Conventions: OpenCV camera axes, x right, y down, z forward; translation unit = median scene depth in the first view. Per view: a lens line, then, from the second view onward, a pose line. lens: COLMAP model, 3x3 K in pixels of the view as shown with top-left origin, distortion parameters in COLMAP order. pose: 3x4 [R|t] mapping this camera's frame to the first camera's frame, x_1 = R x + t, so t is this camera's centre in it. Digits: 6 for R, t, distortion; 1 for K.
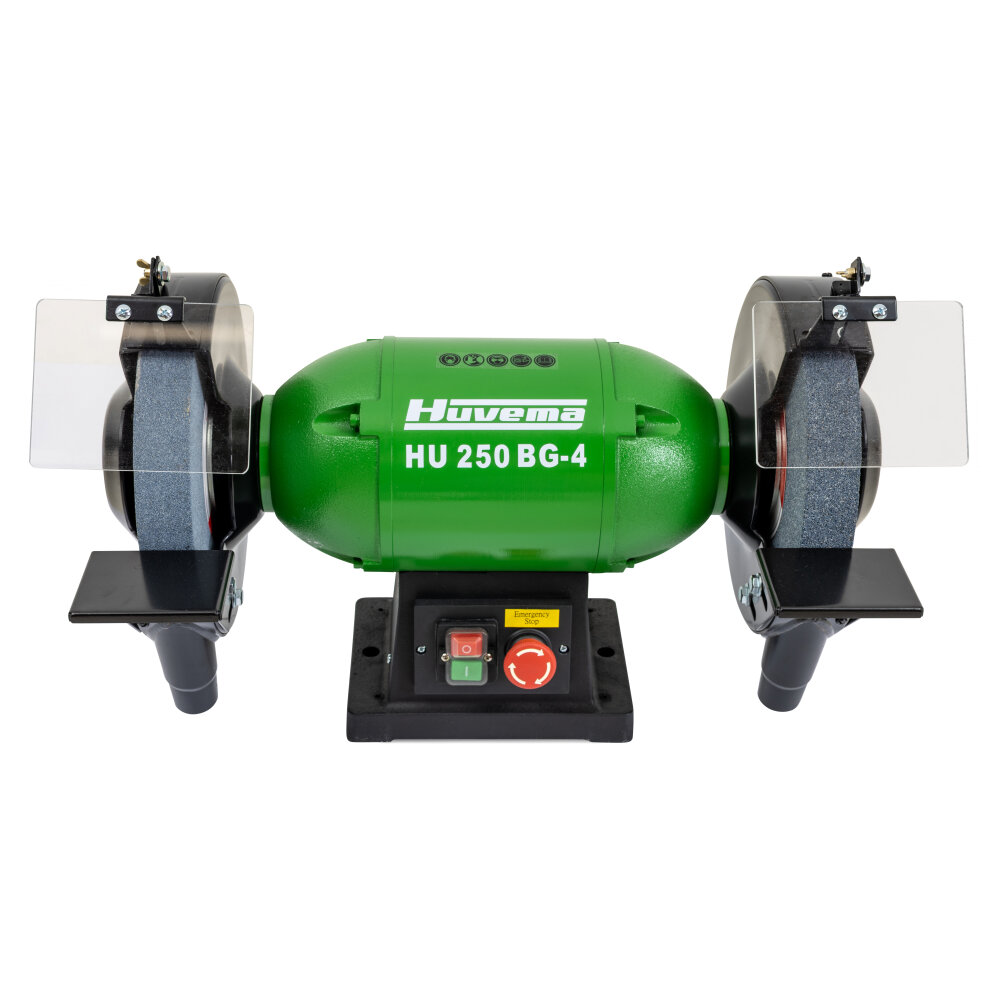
lens RADIAL K [[1631.1, 0, 500.0], [0, 1631.1, 500.0], [0, 0, 1]] dist [-0.002450, -0.028059]
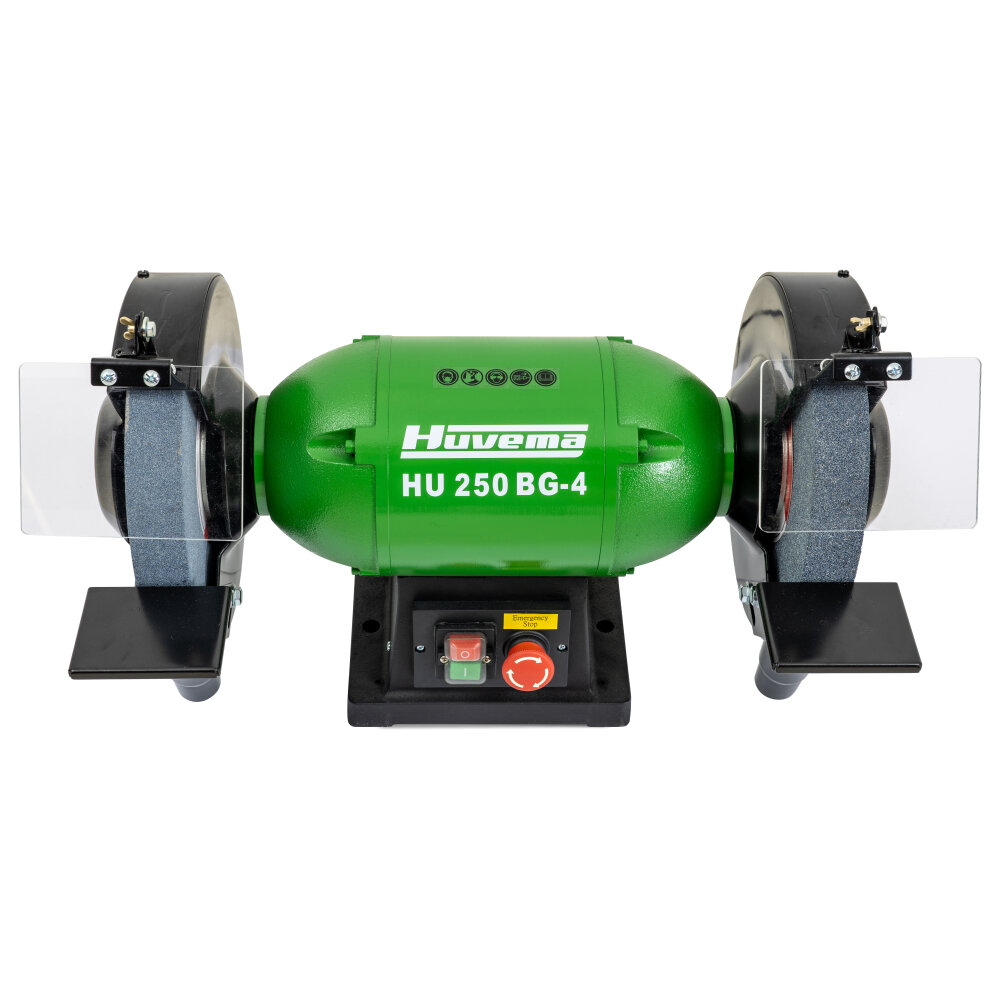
lens RADIAL K [[1645.7, 0, 478.3], [0, 1645.7, 499.2], [0, 0, 1]] dist [-0.004255, 0.054306]
pose [[0.999813, 0.005126, -0.018645, 0.006183], [-0.001059, 0.977291, 0.211899, -0.222662], [0.019307, -0.211840, 0.977114, 0.030188]]
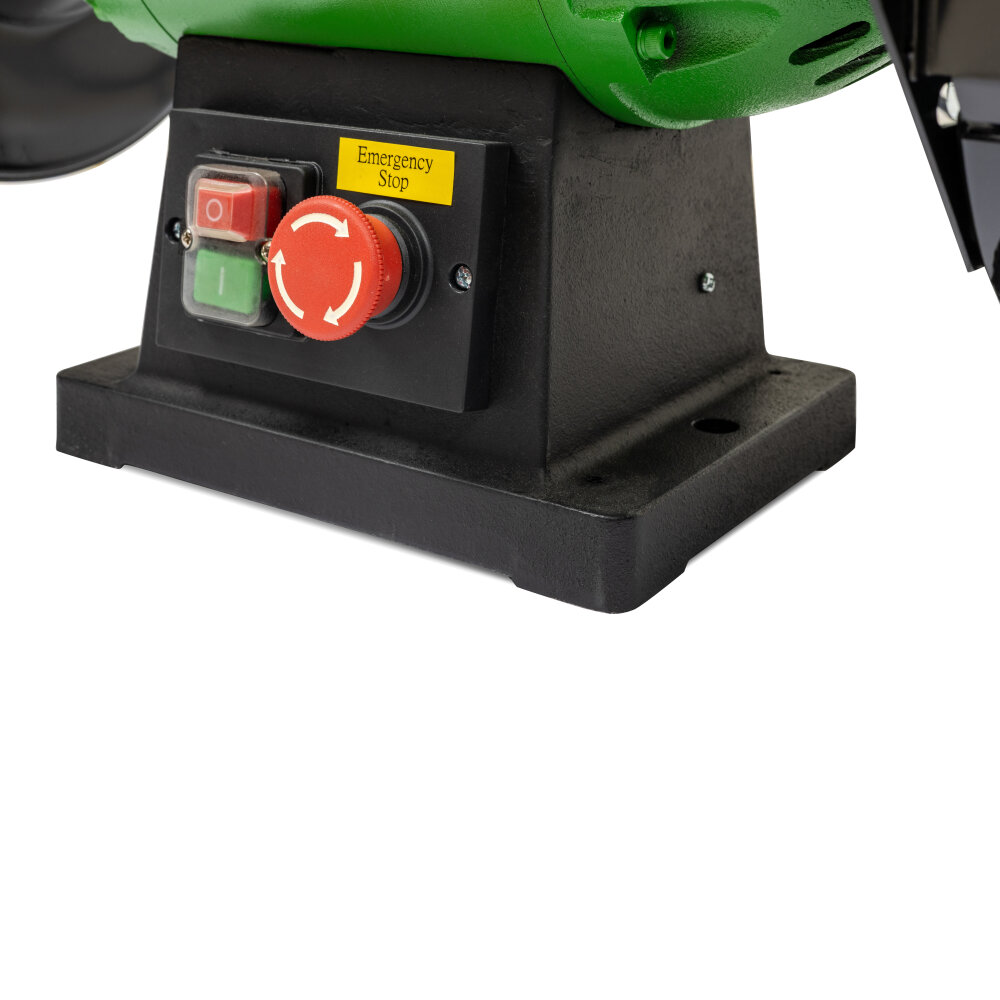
lens RADIAL K [[1618.1, 0, 478.7], [0, 1618.1, 369.8], [0, 0, 1]] dist [0.007236, -0.004780]
pose [[0.806153, 0.156444, -0.570651, 0.262183], [-0.283820, 0.948465, -0.140929, 0.168140], [0.519195, 0.275572, 0.809009, 0.751472]]
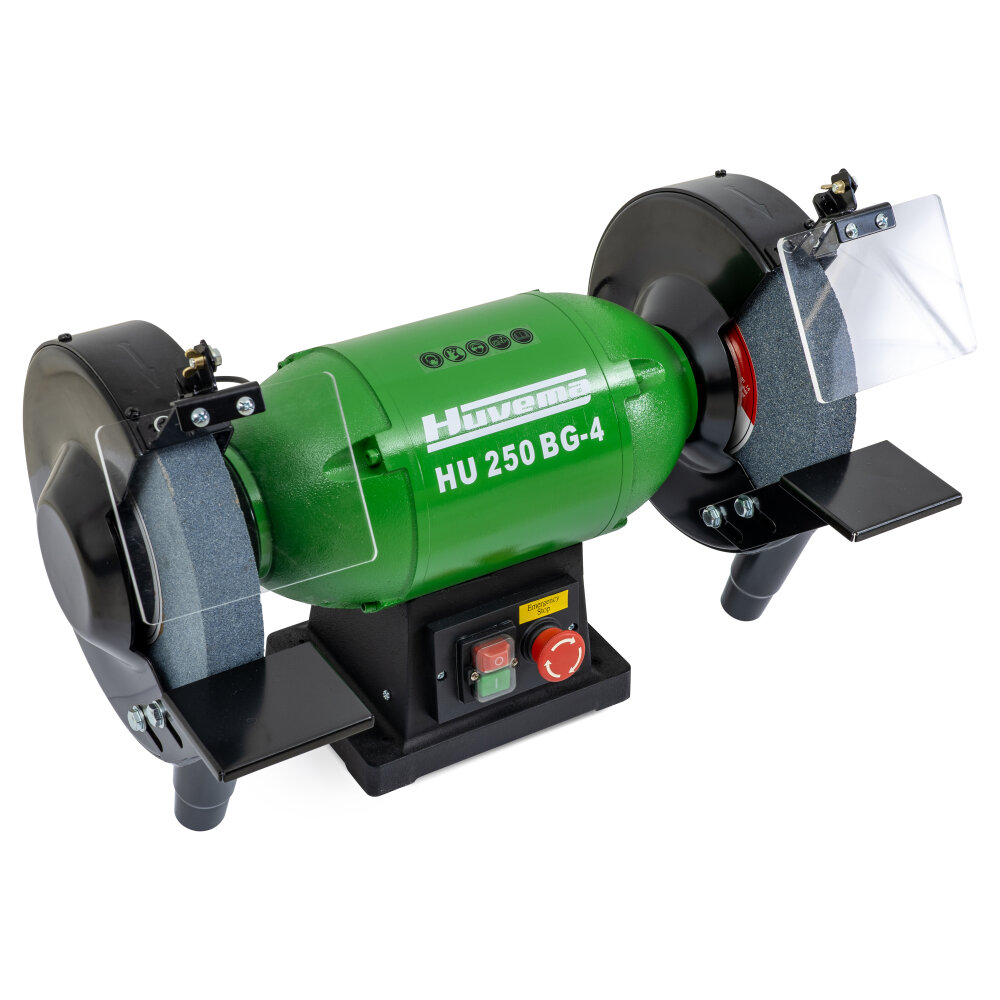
lens RADIAL K [[1985.8, 0, 524.1], [0, 1985.8, 545.2], [0, 0, 1]] dist [-0.000042, 0.036024]
pose [[0.855206, -0.282954, 0.434234, -0.487048], [0.217738, 0.956449, 0.194411, -0.189471], [-0.470332, -0.071712, 0.879571, 0.017068]]
